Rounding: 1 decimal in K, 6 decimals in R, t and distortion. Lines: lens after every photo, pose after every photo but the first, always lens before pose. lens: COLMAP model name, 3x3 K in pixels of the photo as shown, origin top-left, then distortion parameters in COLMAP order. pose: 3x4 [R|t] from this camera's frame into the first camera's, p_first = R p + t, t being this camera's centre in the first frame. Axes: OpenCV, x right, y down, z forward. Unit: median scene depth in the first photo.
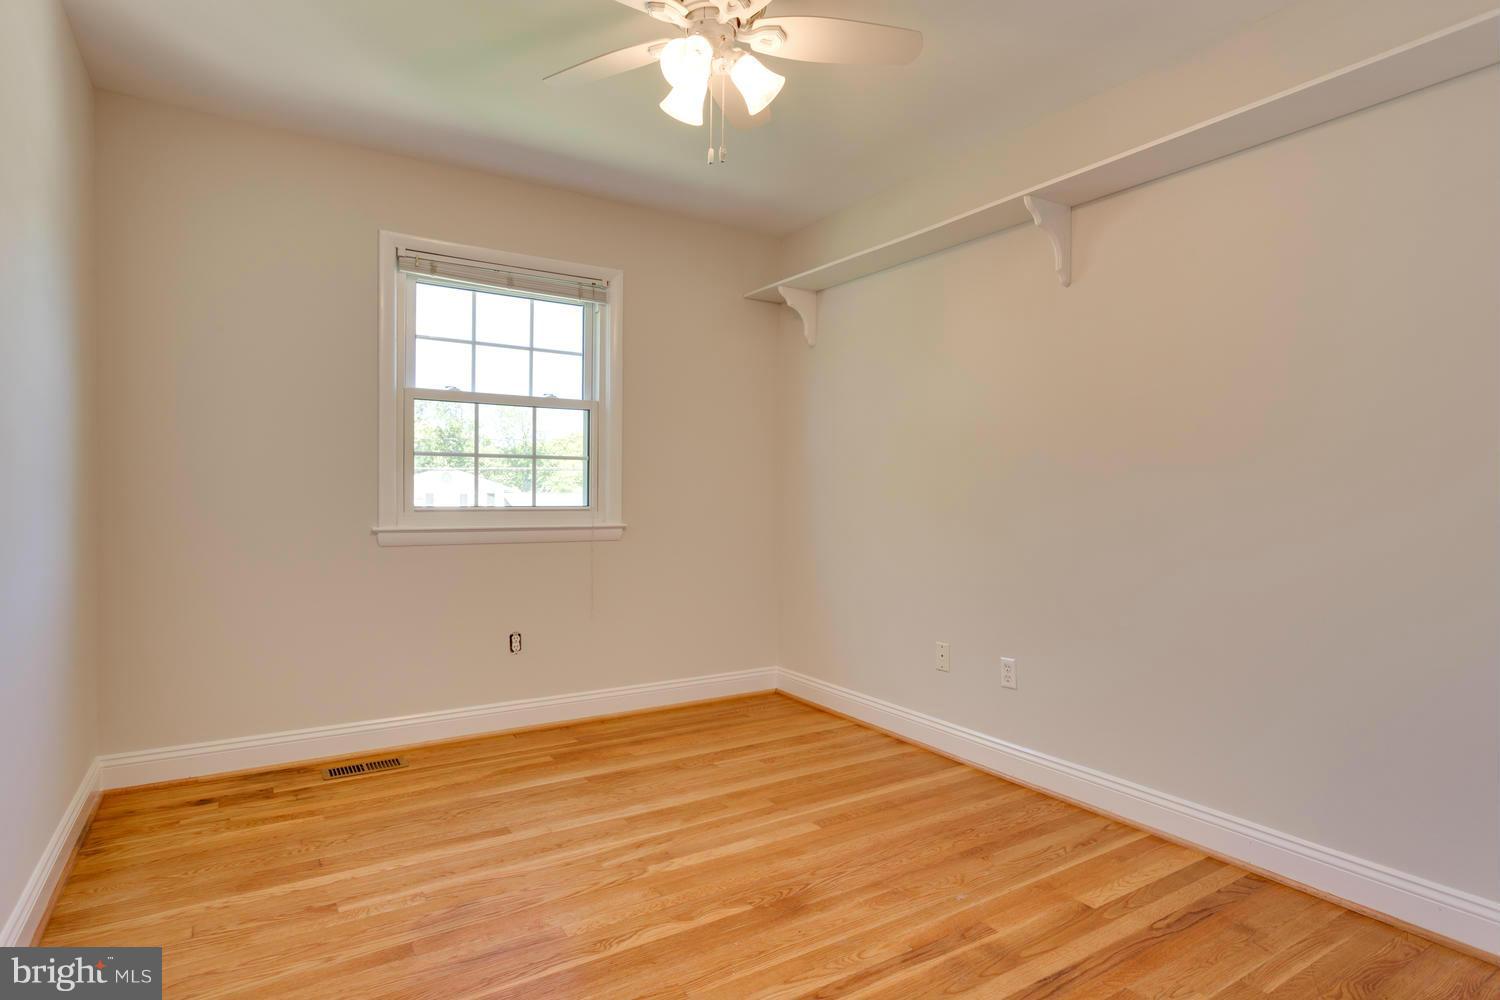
lens RADIAL K [[761.5, 0, 759.4], [0, 761.5, 496.3], [0, 0, 1]] dist [0.001649, -0.000112]
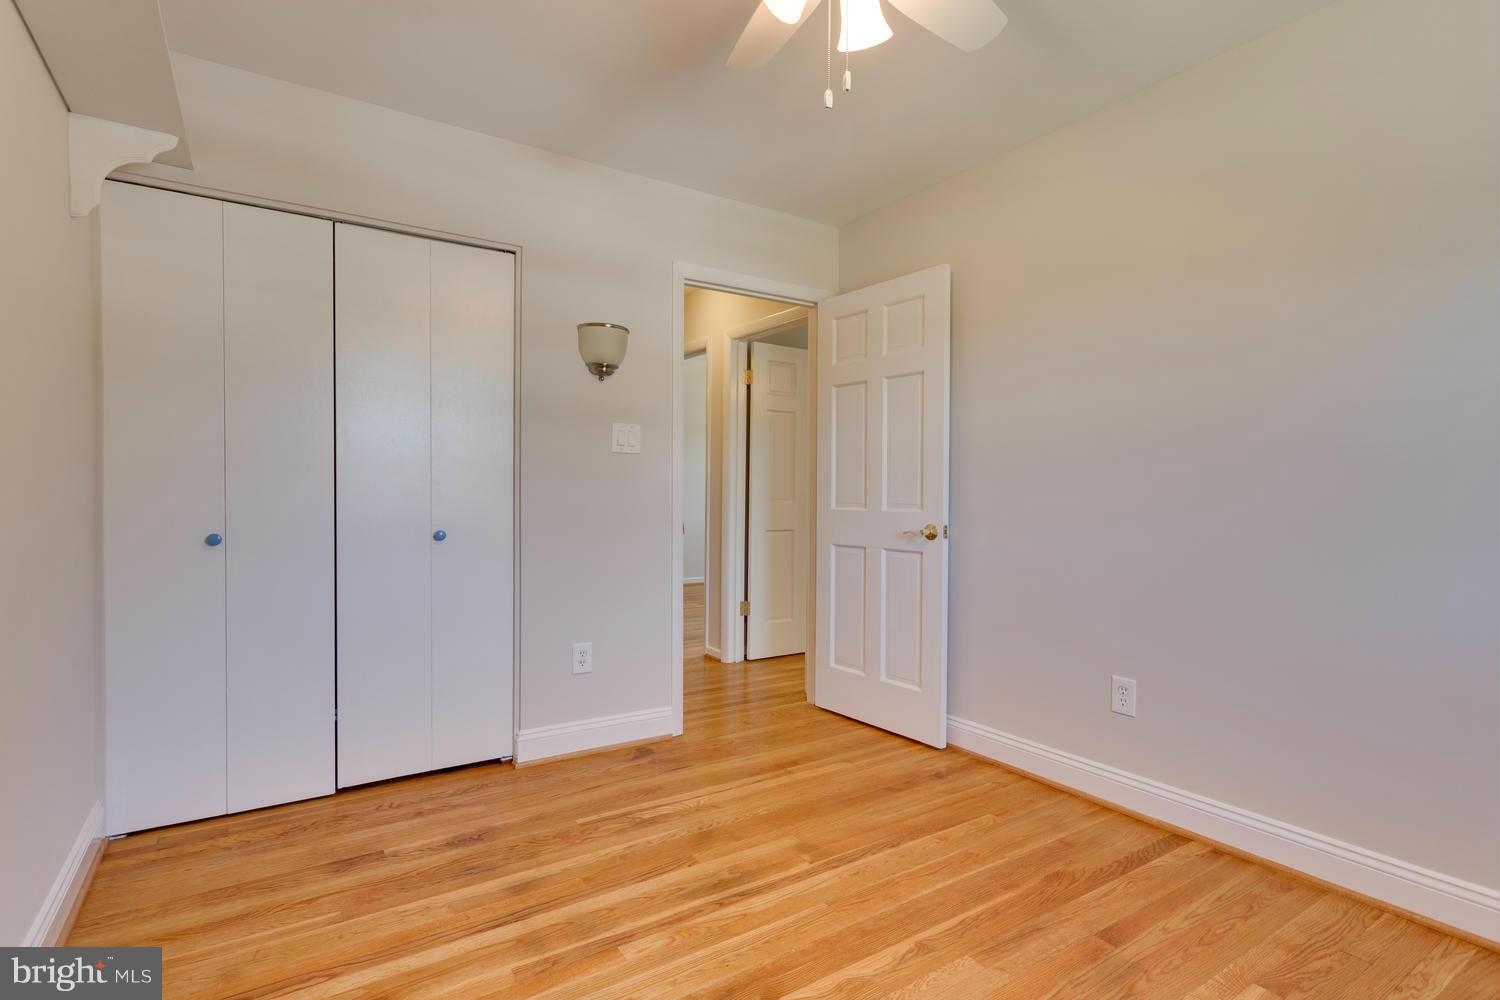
lens RADIAL K [[738.0, 0, 753.4], [0, 738.0, 497.8], [0, 0, 1]] dist [0.004534, -0.000899]
pose [[-0.999910, -0.013025, -0.003303, 0.032429], [-0.013074, 0.999797, 0.015363, -0.016499], [0.003102, 0.015405, -0.999877, 1.971104]]
